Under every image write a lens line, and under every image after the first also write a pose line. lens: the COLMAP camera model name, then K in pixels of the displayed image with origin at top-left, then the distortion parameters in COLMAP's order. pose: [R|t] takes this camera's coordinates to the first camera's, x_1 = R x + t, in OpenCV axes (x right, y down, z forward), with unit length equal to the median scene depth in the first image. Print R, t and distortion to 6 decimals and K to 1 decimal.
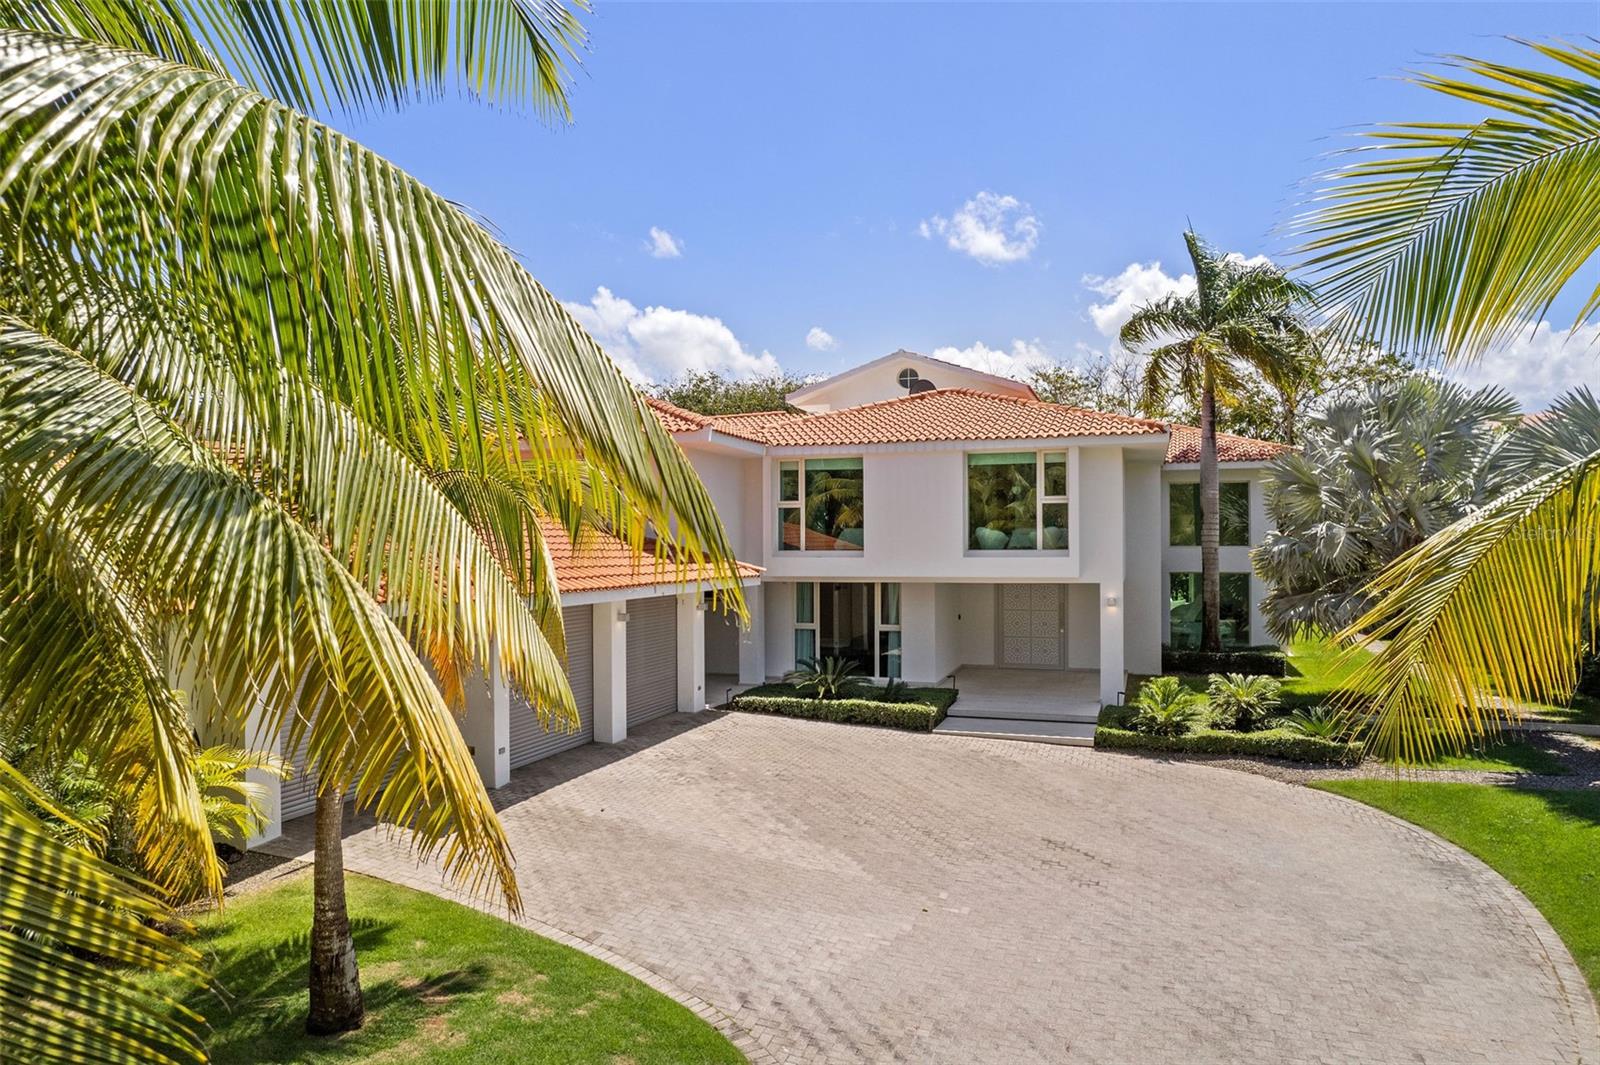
lens RADIAL K [[1021.9, 0, 803.5], [0, 1021.9, 546.4], [0, 0, 1]] dist [-0.068705, 0.063762]
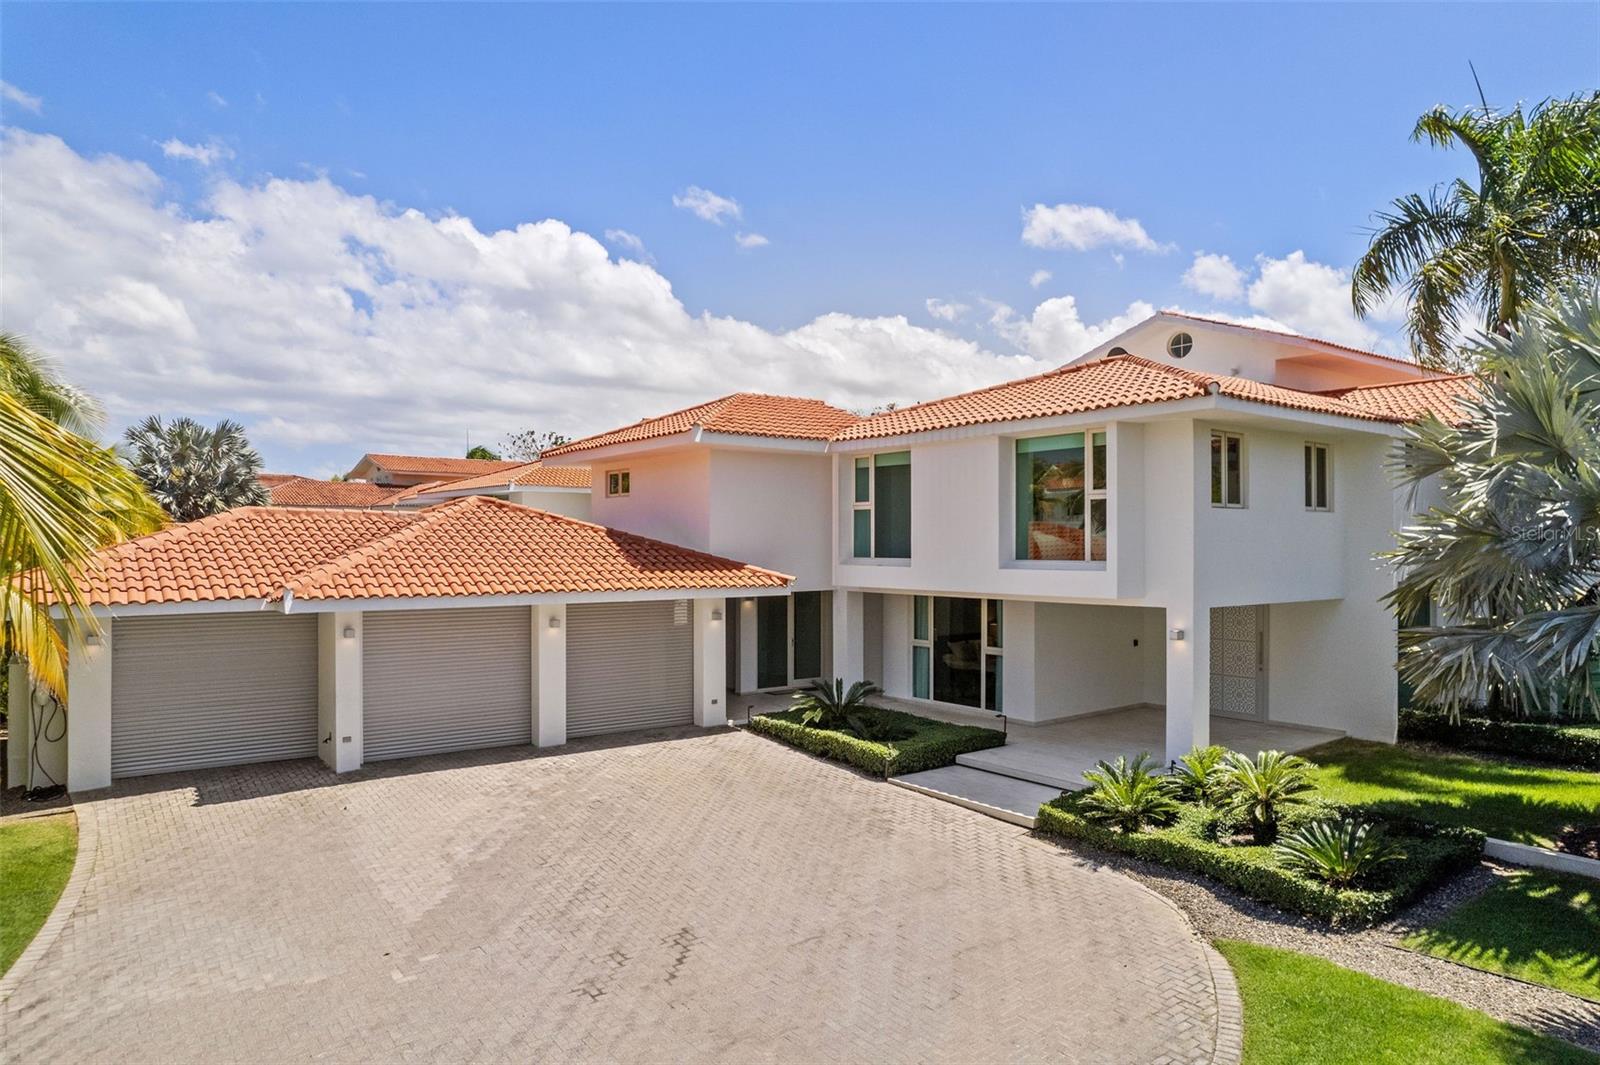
lens RADIAL K [[1023.6, 0, 802.8], [0, 1023.6, 541.3], [0, 0, 1]] dist [-0.079410, 0.072691]
pose [[0.822842, 0.002341, -0.568266, 0.501372], [-0.004314, 0.999988, -0.002127, -0.008922], [0.568254, 0.004202, 0.822842, 0.261196]]
